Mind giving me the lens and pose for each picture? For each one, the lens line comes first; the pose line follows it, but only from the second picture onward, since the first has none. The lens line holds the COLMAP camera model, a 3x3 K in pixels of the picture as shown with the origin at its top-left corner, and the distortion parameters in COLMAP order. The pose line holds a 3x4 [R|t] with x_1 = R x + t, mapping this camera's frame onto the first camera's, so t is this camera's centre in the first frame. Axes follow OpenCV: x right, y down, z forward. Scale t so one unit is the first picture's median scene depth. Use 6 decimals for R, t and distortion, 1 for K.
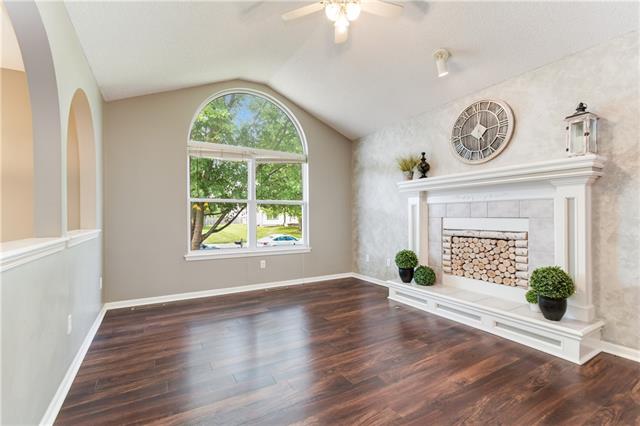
lens RADIAL K [[288.5, 0, 319.6], [0, 288.5, 215.3], [0, 0, 1]] dist [0.000421, -0.000009]
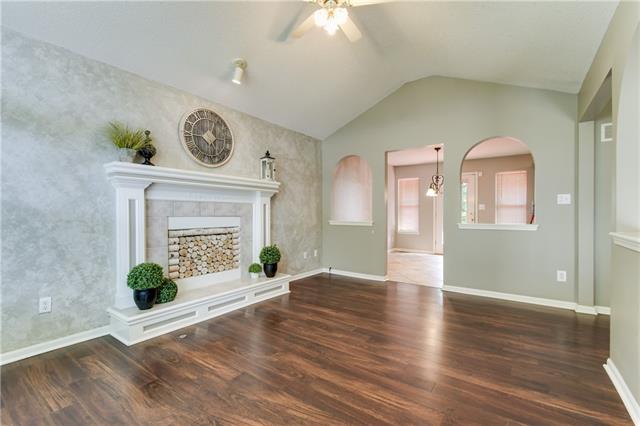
lens RADIAL K [[288.5, 0, 319.6], [0, 288.5, 215.3], [0, 0, 1]] dist [0.000421, -0.000009]
pose [[-0.411283, 0.003122, 0.911503, -0.611312], [0.001362, 0.999995, -0.002811, 0.007275], [-0.911507, 0.000085, -0.411285, 1.057490]]
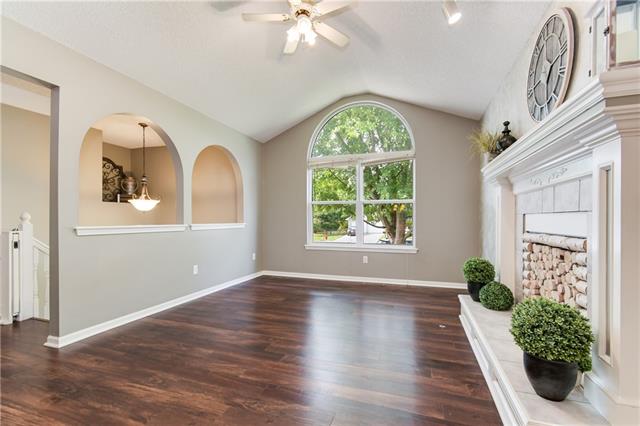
lens RADIAL K [[283.7, 0, 320.7], [0, 283.7, 219.4], [0, 0, 1]] dist [0.001121, 0.000188]
pose [[0.652862, 0.003130, -0.757470, 0.692883], [0.000527, 0.999989, 0.004586, 0.018803], [0.757477, -0.003393, 0.652853, 0.241970]]
